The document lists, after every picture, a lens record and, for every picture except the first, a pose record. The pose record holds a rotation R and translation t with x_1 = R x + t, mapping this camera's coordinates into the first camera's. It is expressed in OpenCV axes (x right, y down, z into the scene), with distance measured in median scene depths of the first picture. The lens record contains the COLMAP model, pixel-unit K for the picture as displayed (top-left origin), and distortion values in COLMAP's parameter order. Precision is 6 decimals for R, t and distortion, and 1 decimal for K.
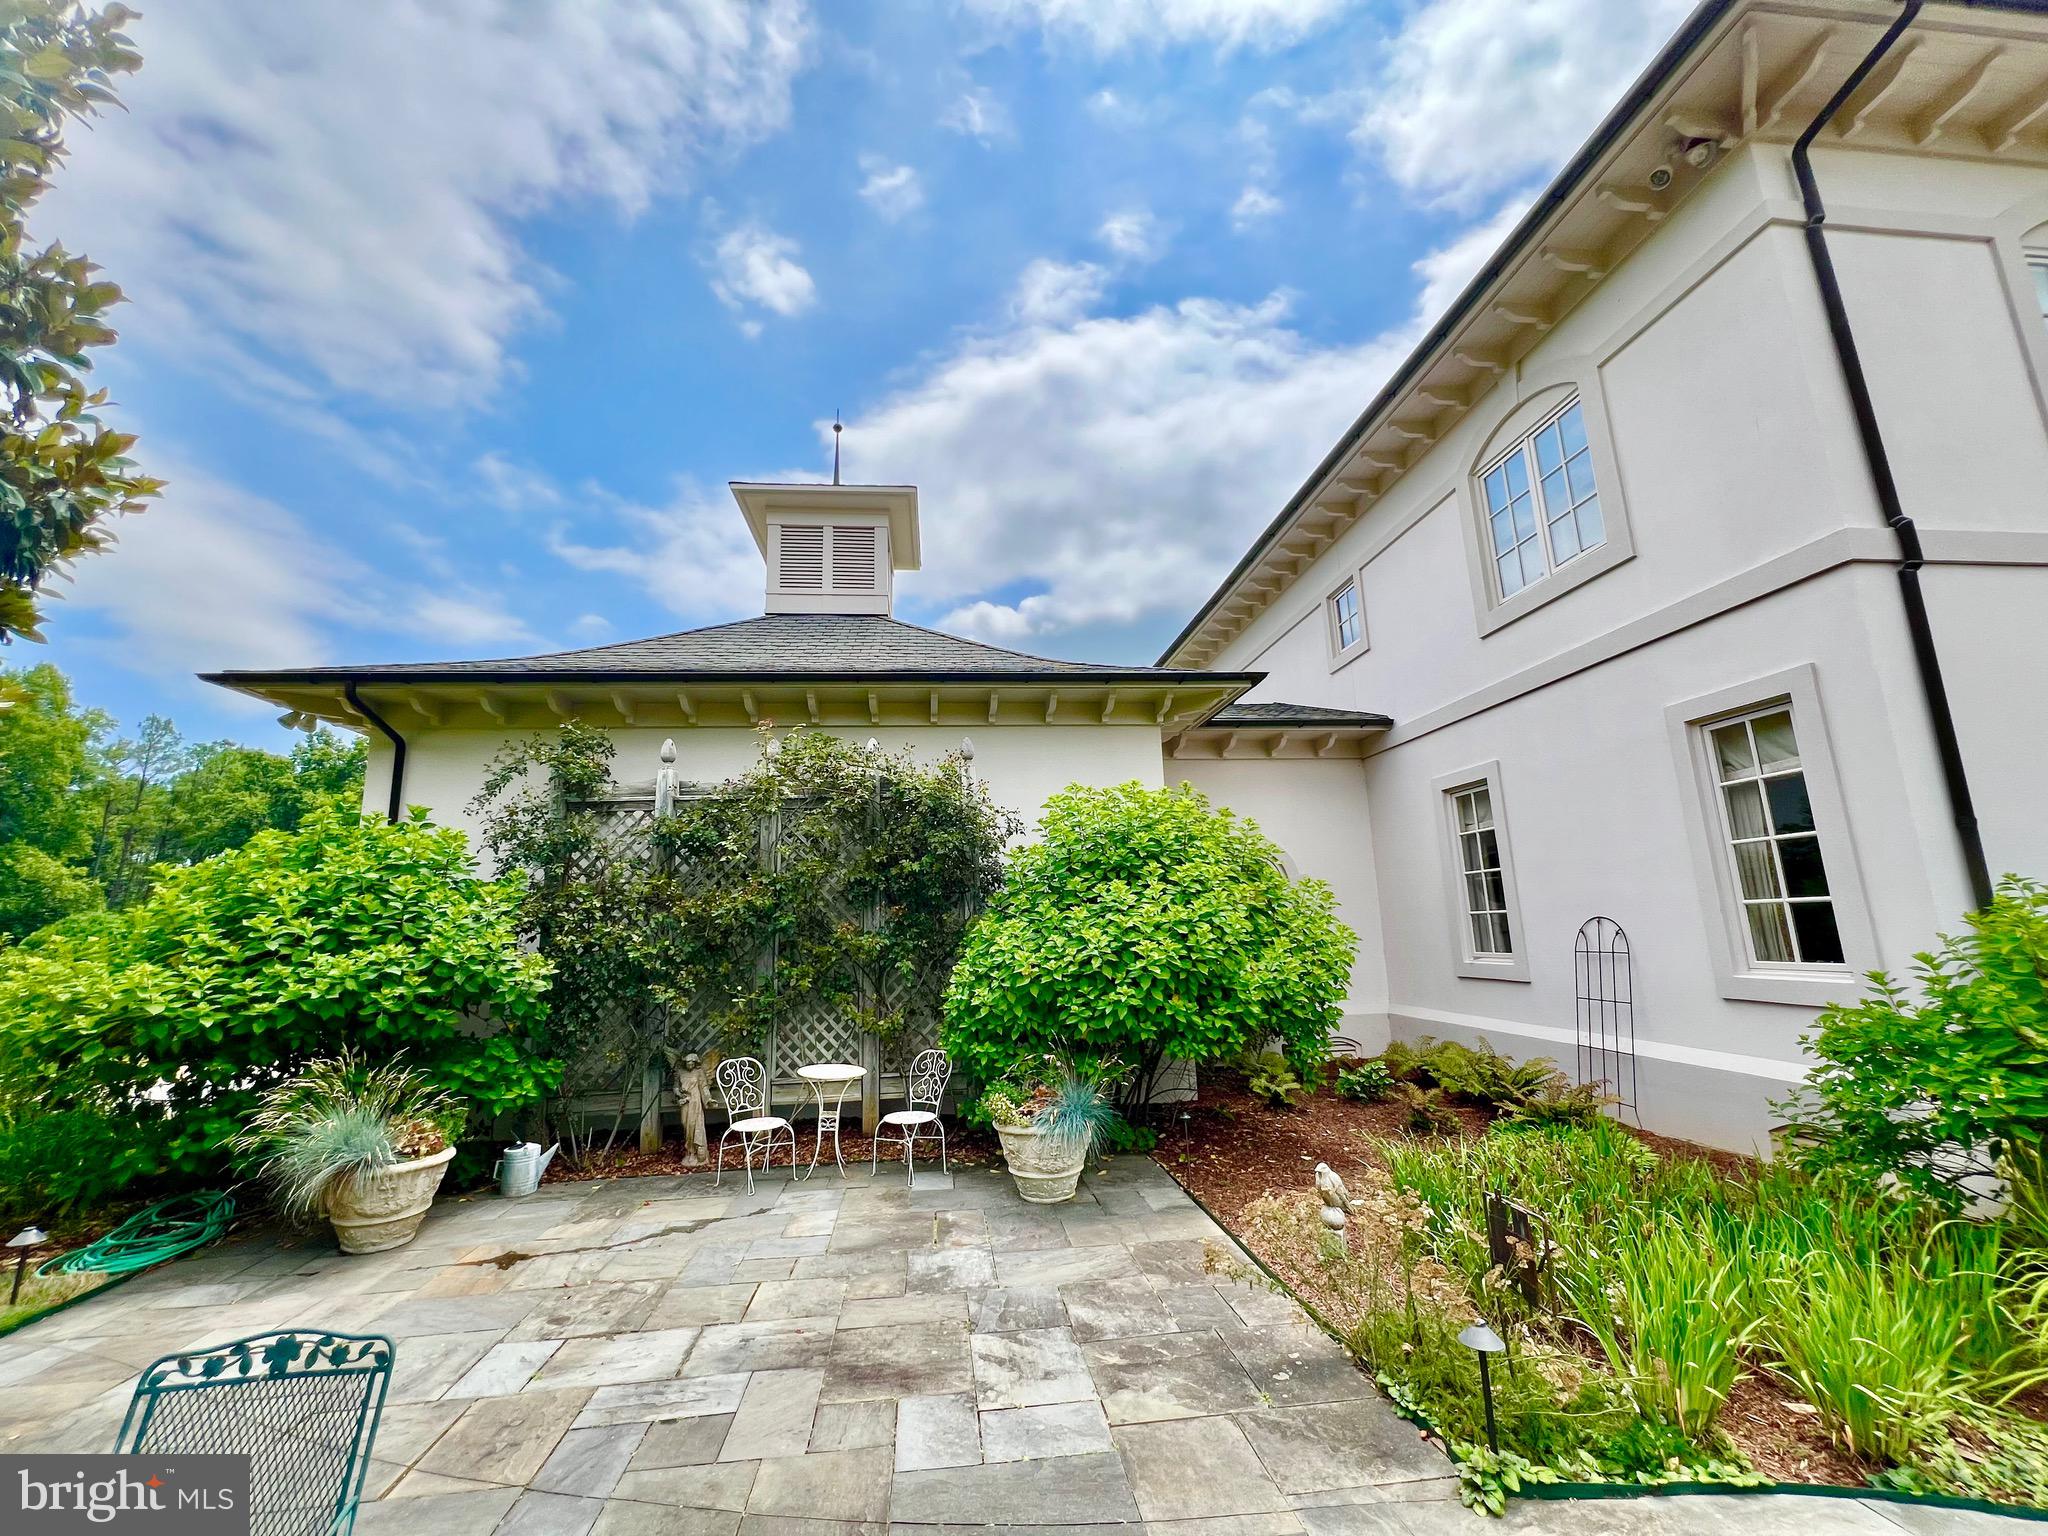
lens RADIAL K [[818.1, 0, 1019.9], [0, 818.1, 766.0], [0, 0, 1]] dist [-0.000078, -0.000318]
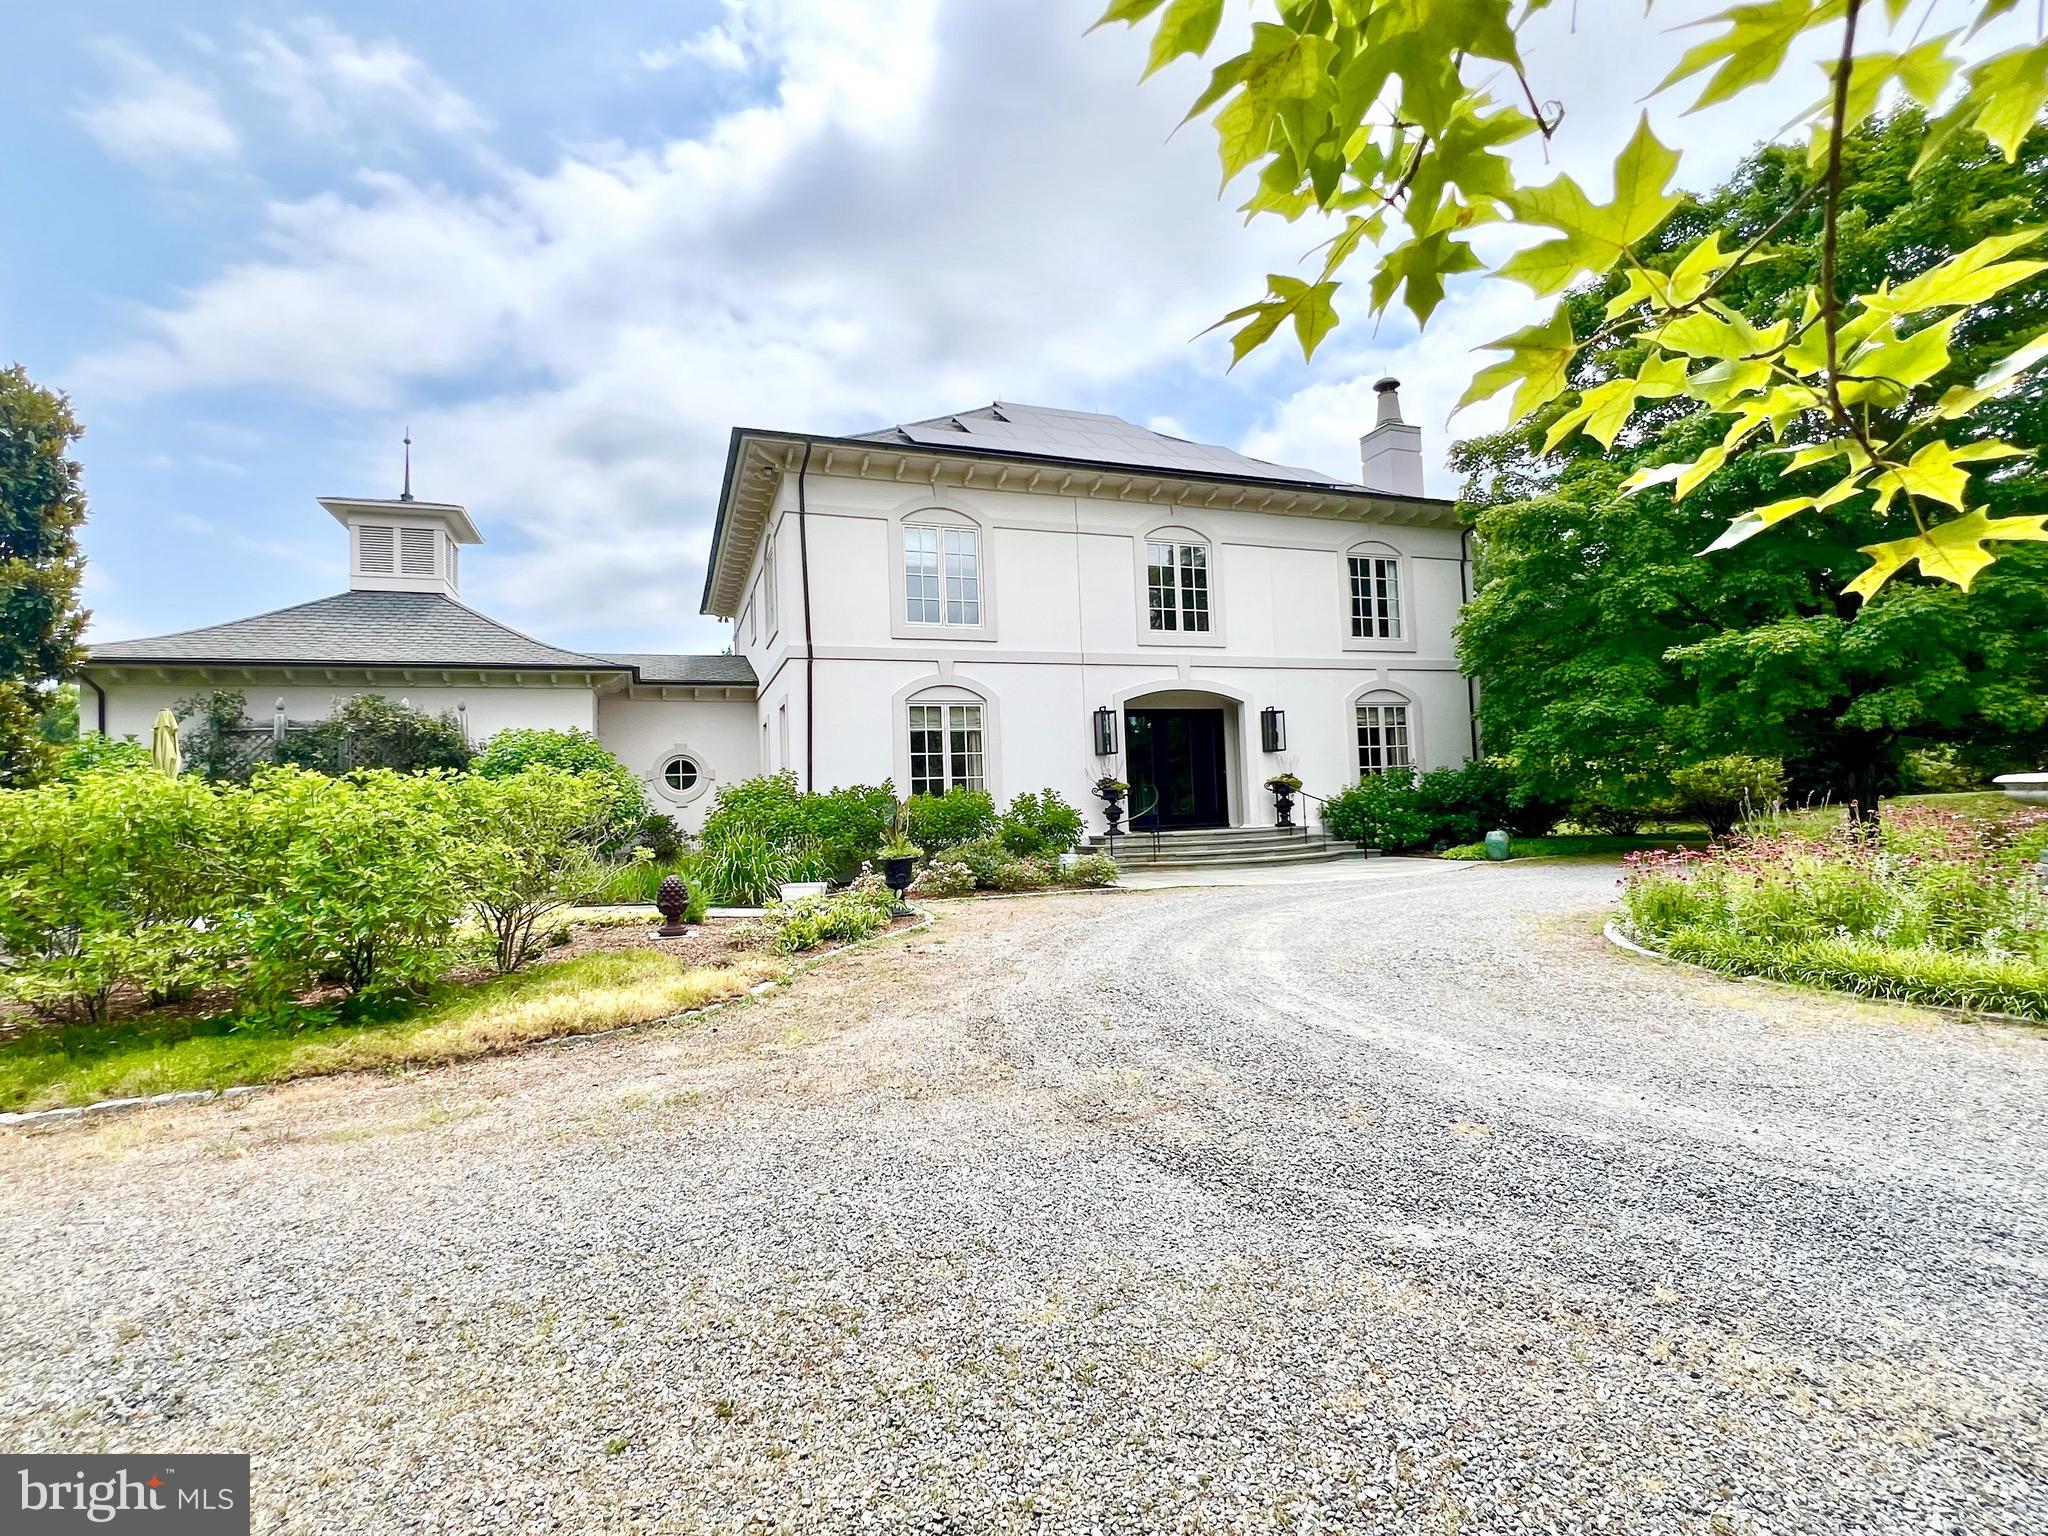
lens RADIAL K [[966.3, 0, 1022.5], [0, 966.3, 762.8], [0, 0, 1]] dist [-0.002315, -0.000502]
pose [[0.968233, 0.007667, 0.249934, 0.417090], [-0.042187, 0.990210, 0.133055, -0.155961], [-0.246467, -0.139372, 0.959078, -0.975574]]
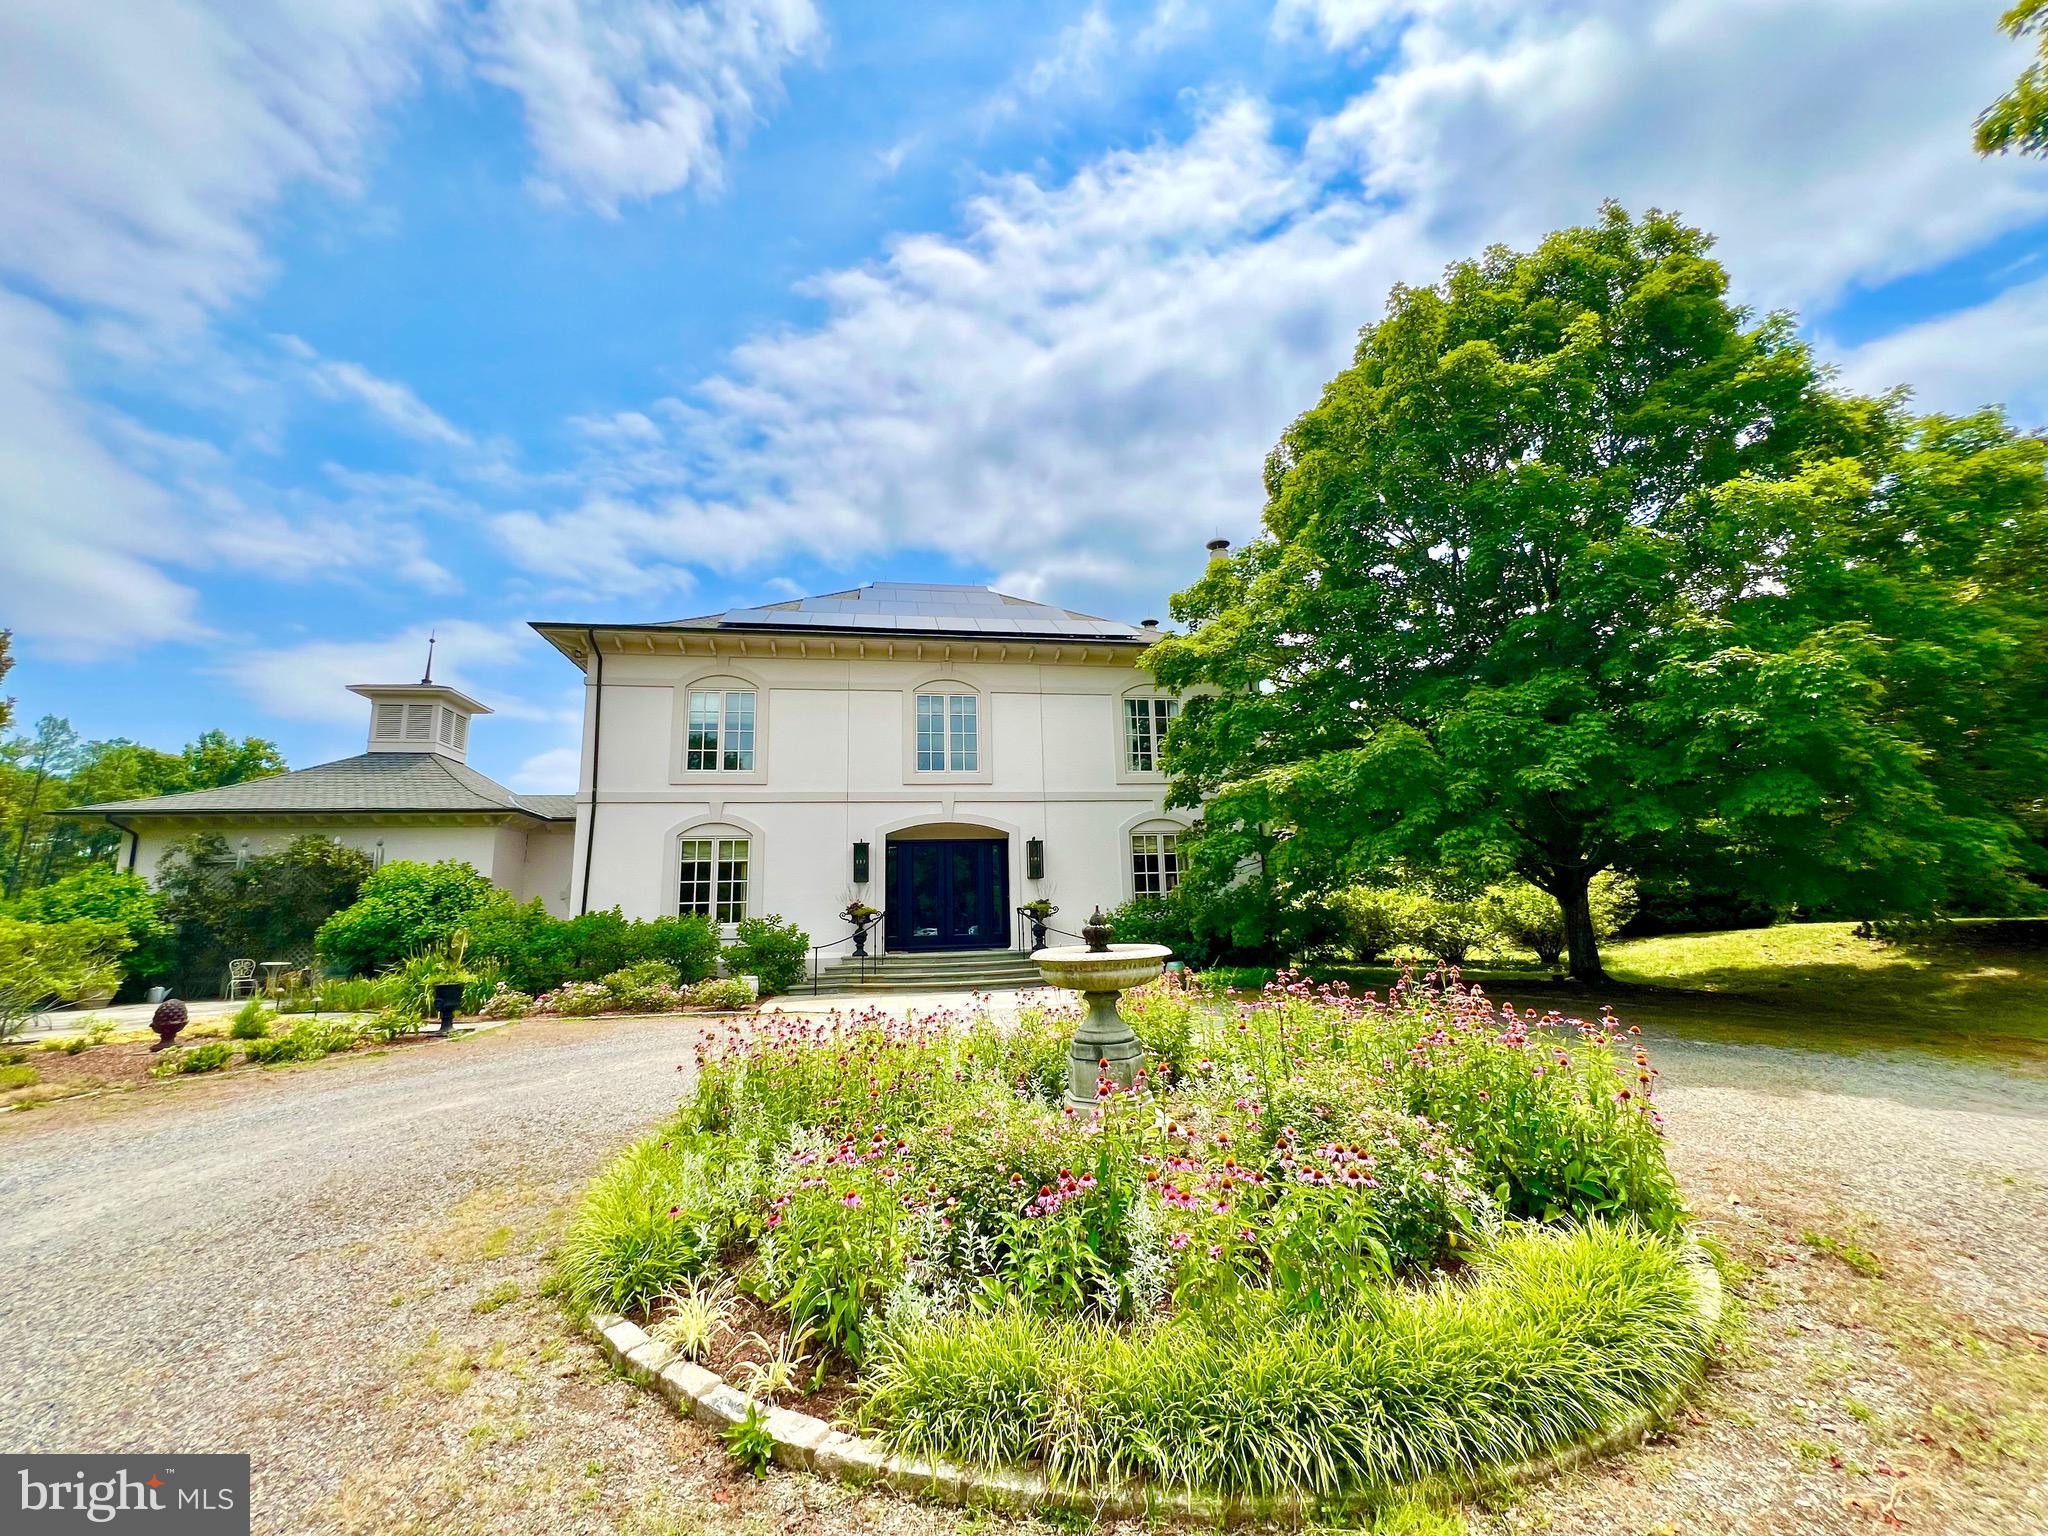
lens RADIAL K [[818.1, 0, 1023.8], [0, 818.1, 763.8], [0, 0, 1]] dist [-0.000078, -0.000318]
pose [[0.998391, 0.016387, 0.054281, 1.122132], [-0.016946, 0.999808, 0.009858, -0.200148], [-0.054109, -0.010762, 0.998477, -1.005089]]
